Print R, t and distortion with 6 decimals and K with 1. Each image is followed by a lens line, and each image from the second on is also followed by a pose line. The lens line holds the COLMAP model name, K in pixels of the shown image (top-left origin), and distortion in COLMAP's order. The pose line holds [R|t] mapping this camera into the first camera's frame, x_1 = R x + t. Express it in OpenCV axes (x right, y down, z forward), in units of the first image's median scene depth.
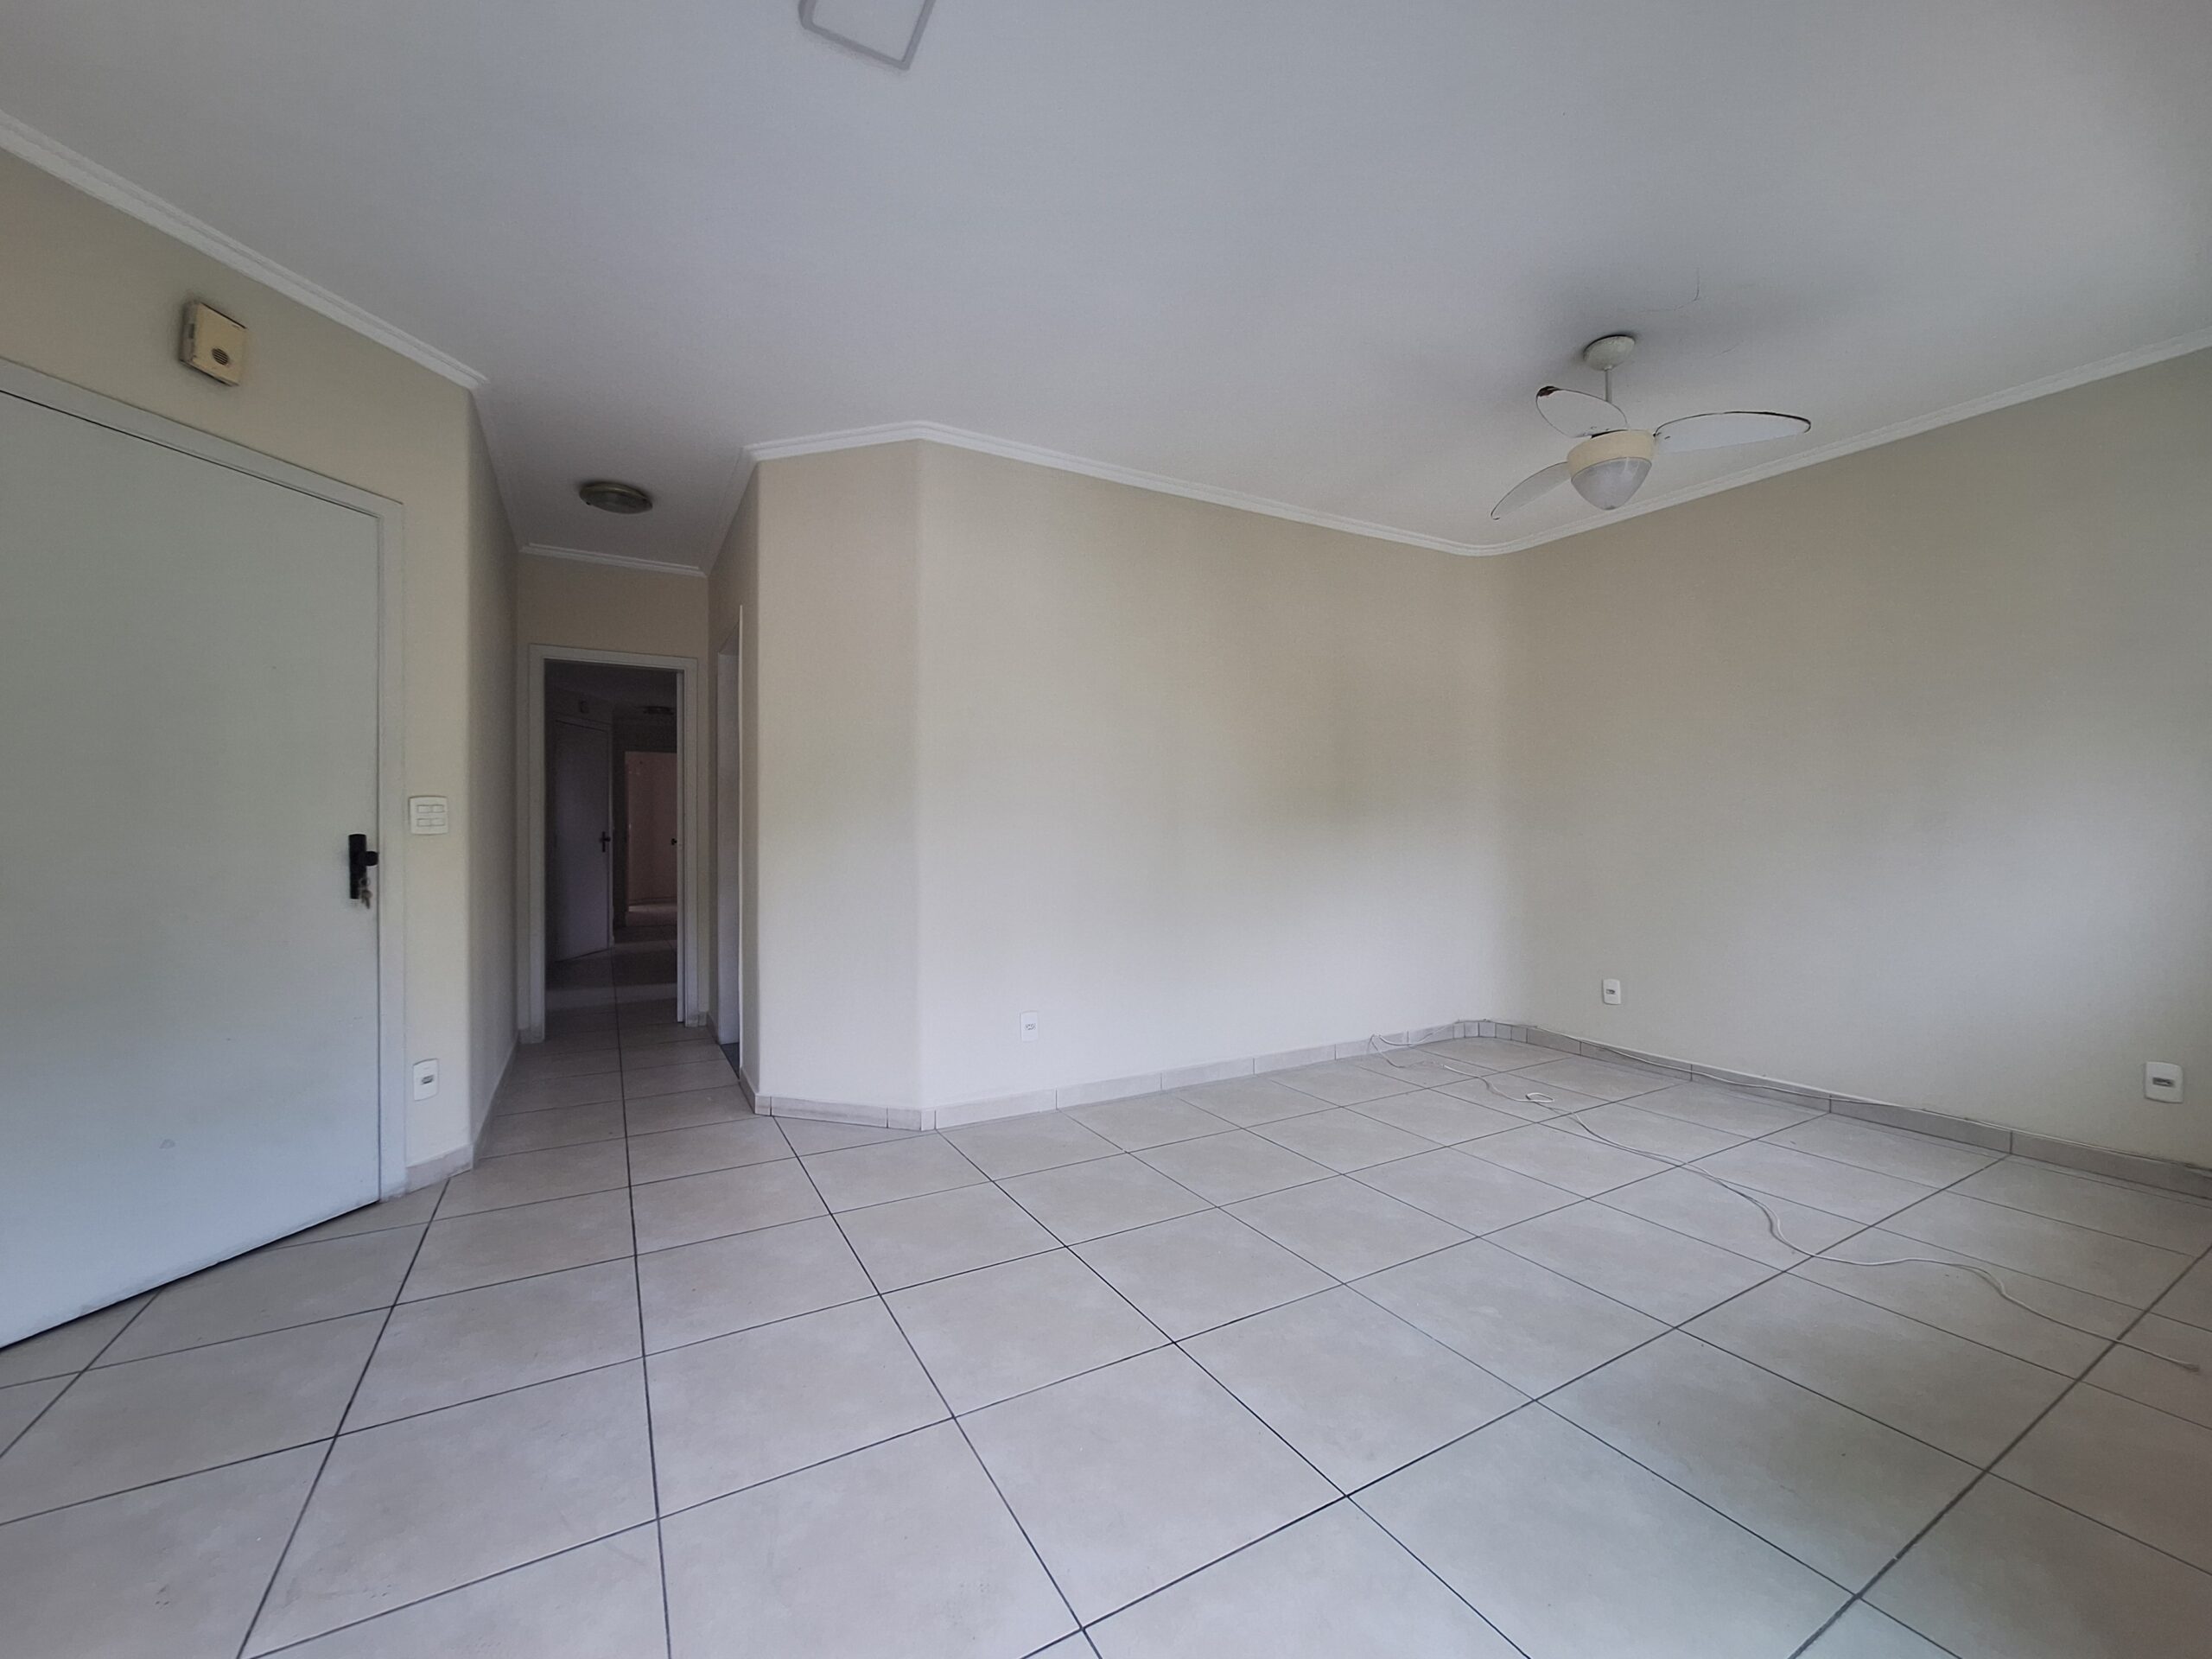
lens RADIAL K [[875.0, 0, 1094.7], [0, 875.0, 840.6], [0, 0, 1]] dist [-0.005462, 0.001554]
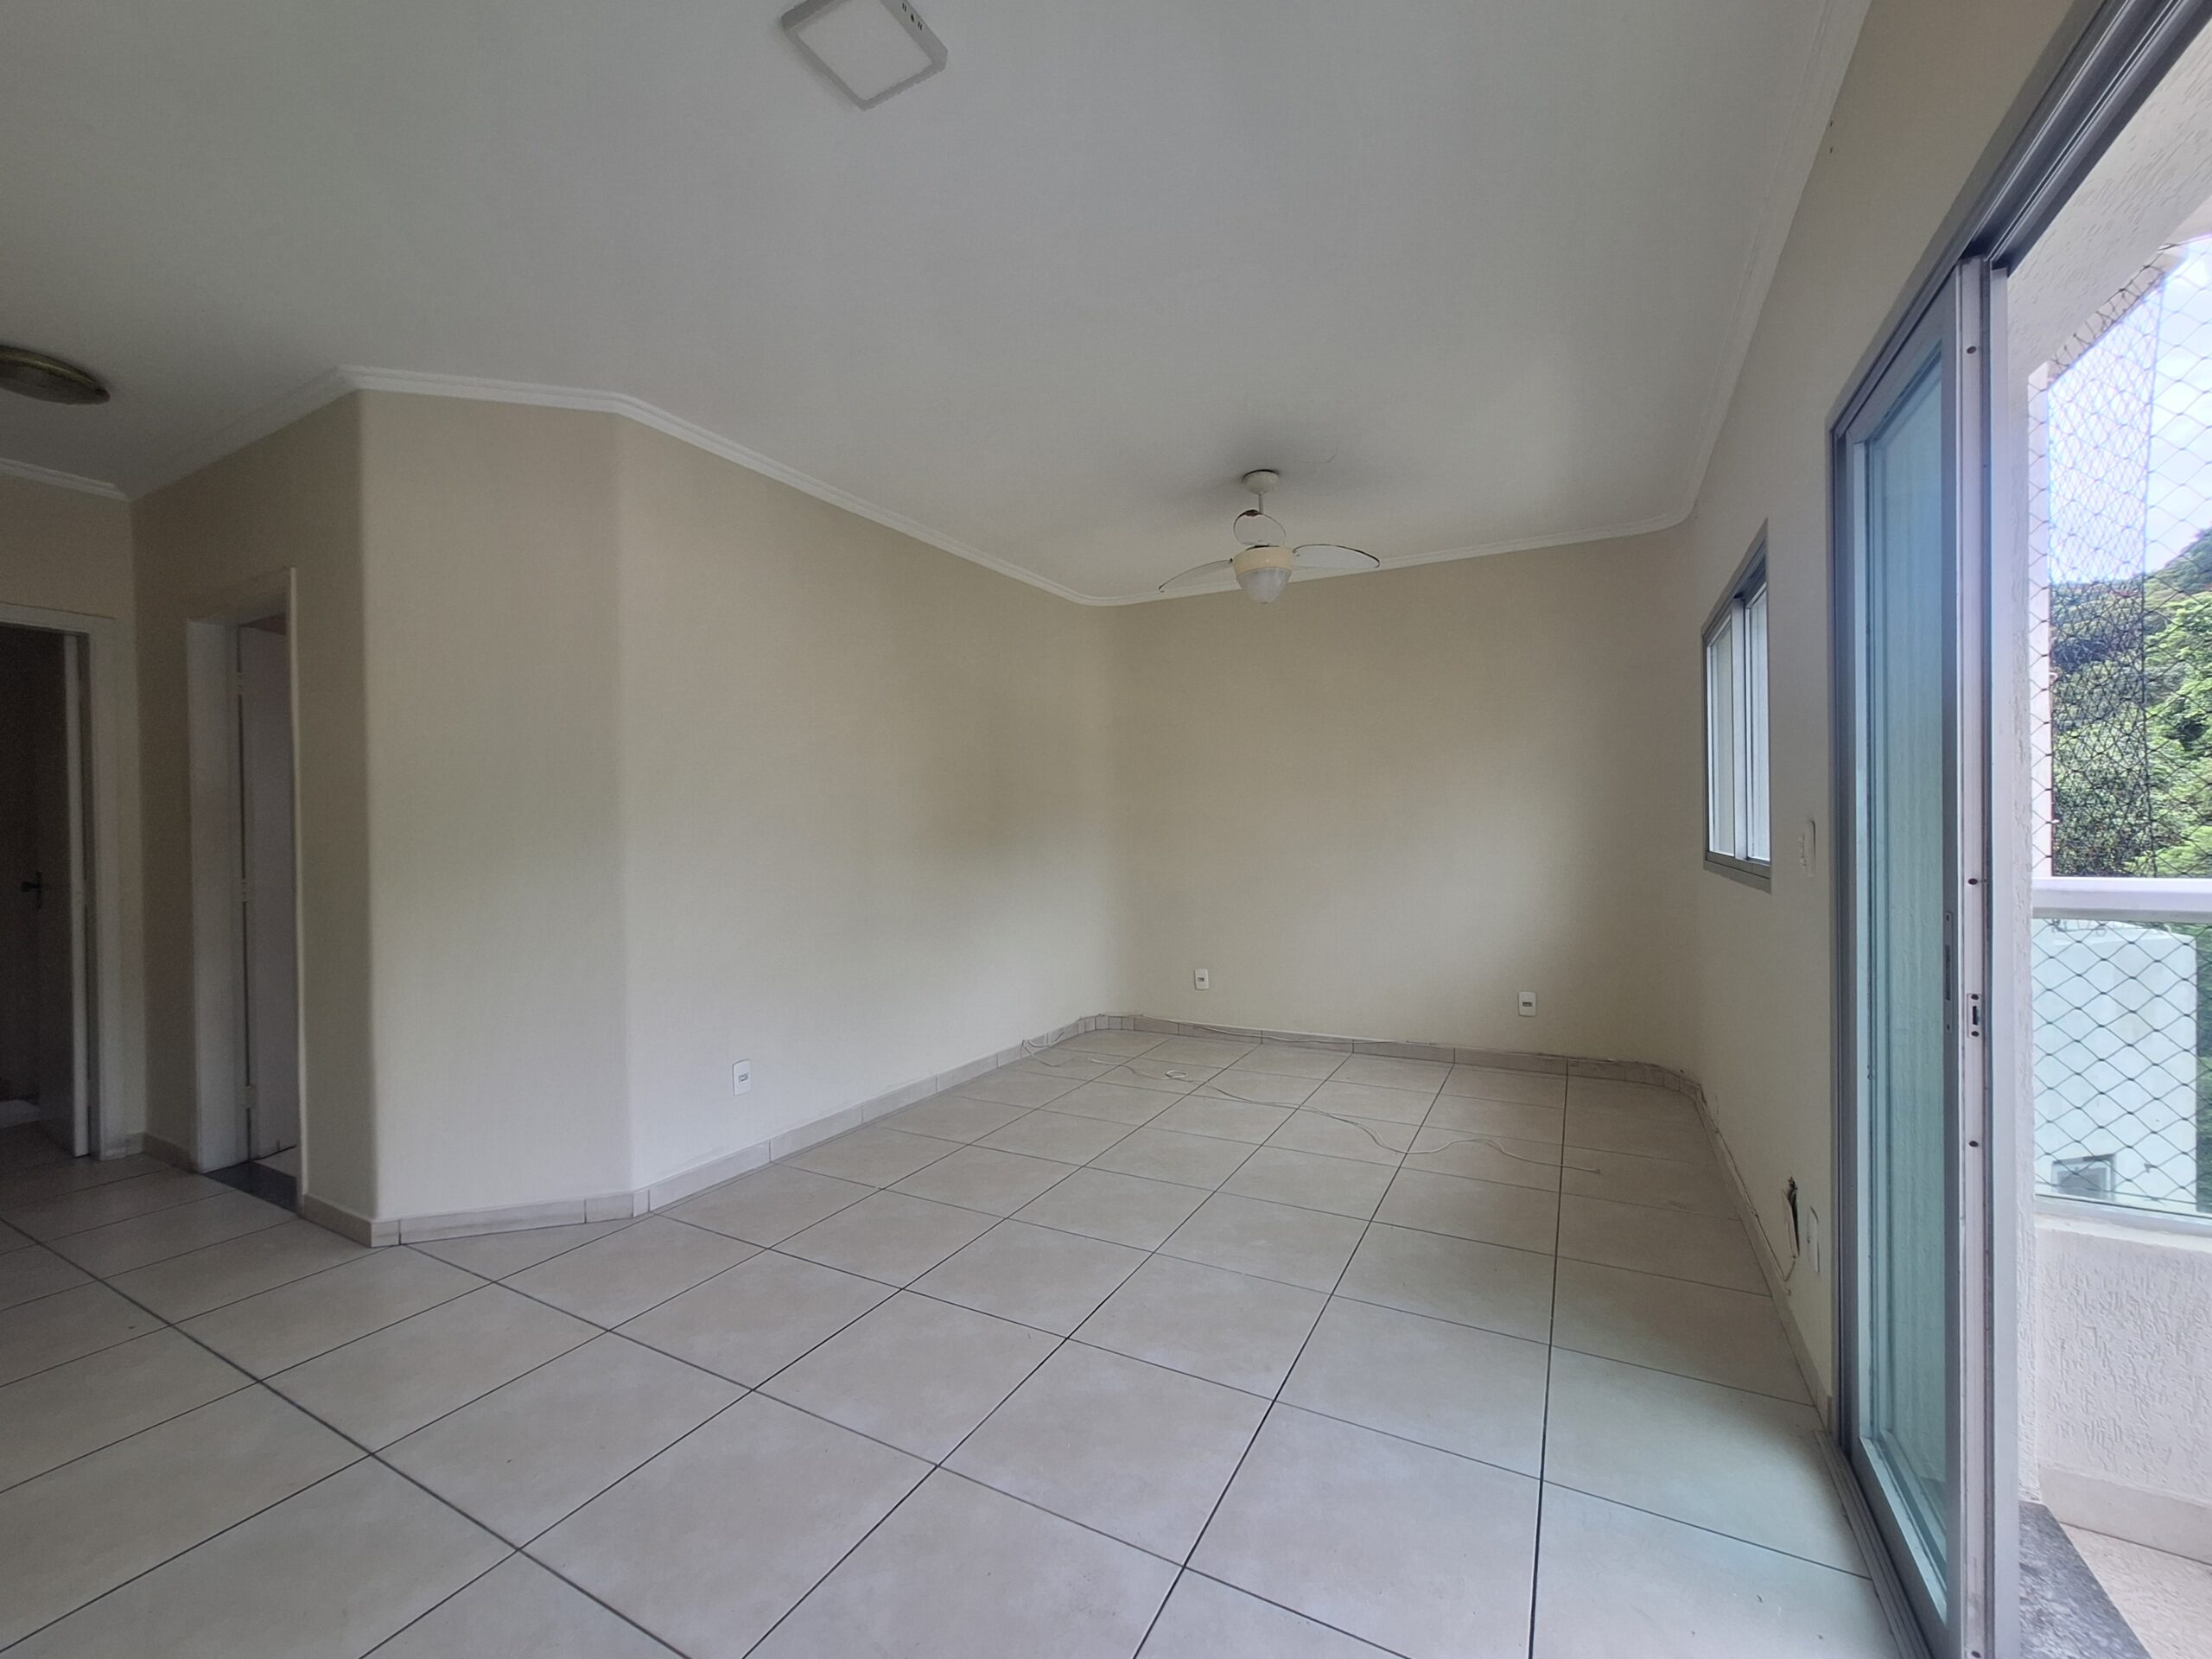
lens RADIAL K [[909.9, 0, 1069.1], [0, 909.9, 839.5], [0, 0, 1]] dist [0.000806, 0.001813]
pose [[0.855533, -0.014747, 0.517539, -0.276879], [0.019315, 0.999808, -0.003439, -0.026816], [-0.517389, 0.012939, 0.855653, 0.006570]]
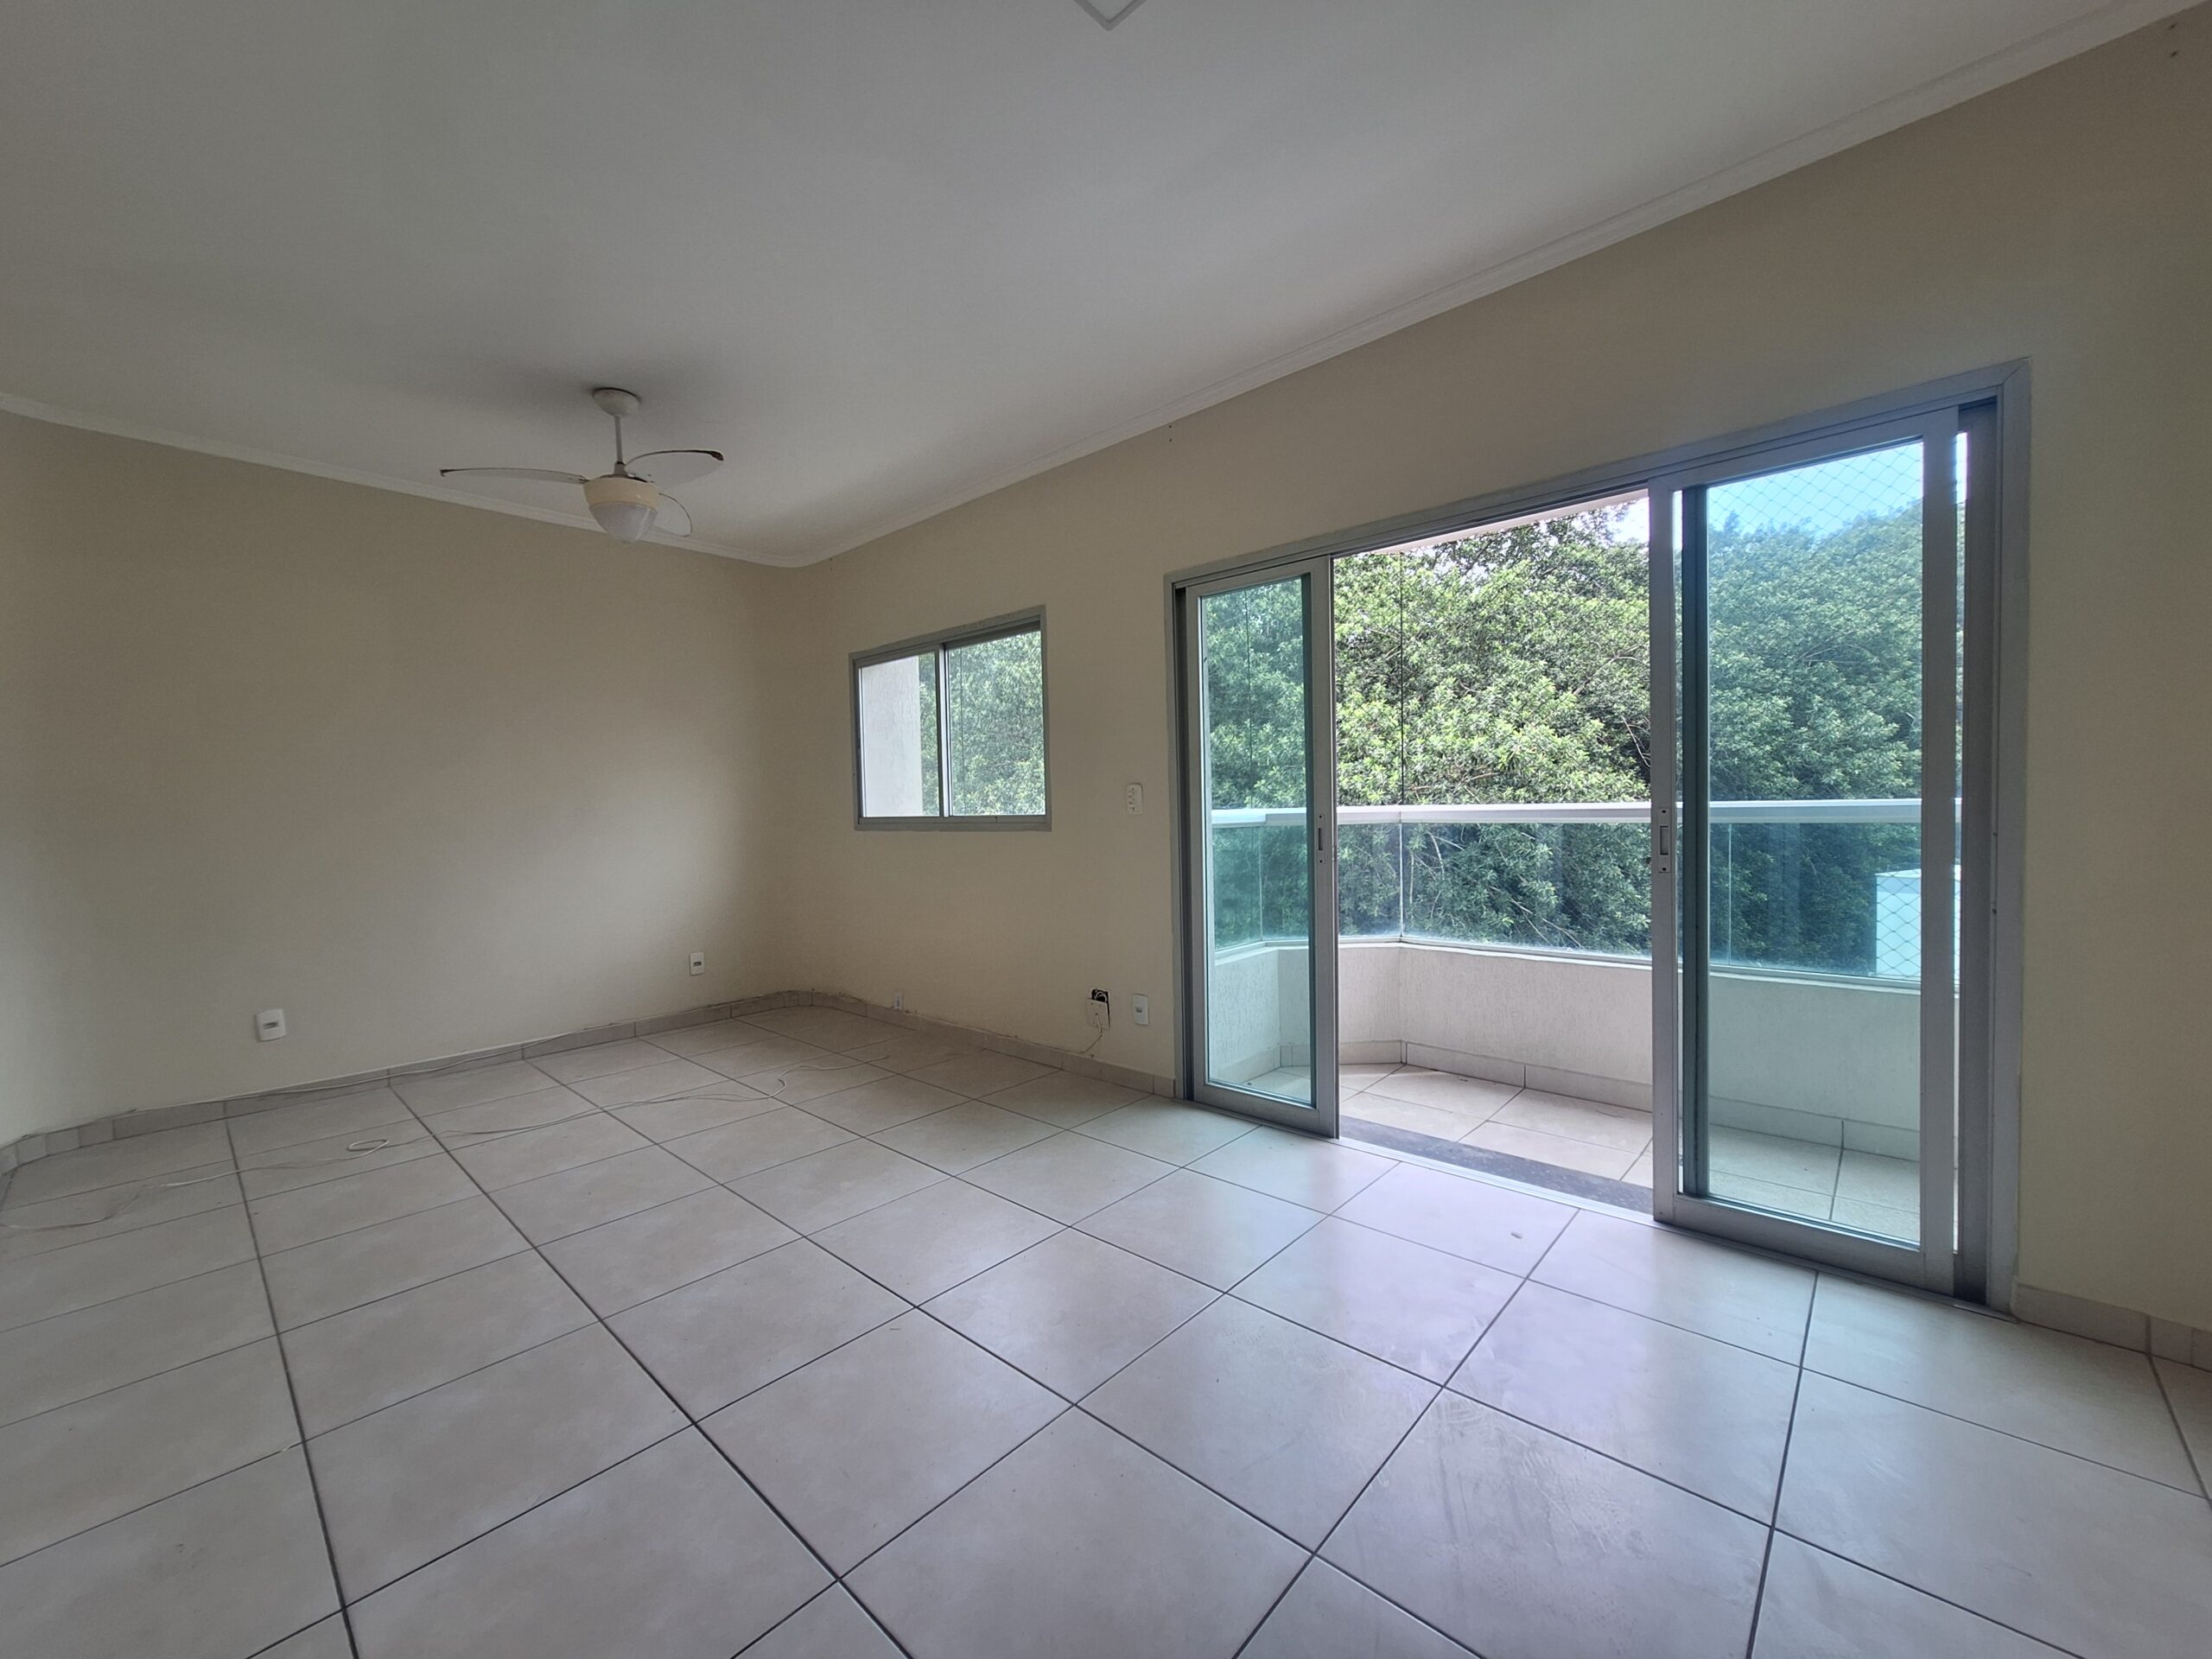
lens RADIAL K [[875.0, 0, 1091.6], [0, 875.0, 836.8], [0, 0, 1]] dist [-0.005462, 0.001554]
pose [[-0.296721, -0.029496, 0.954508, -0.545859], [0.035310, 0.998500, 0.041832, -0.018300], [-0.954311, 0.046116, -0.295235, 0.606704]]
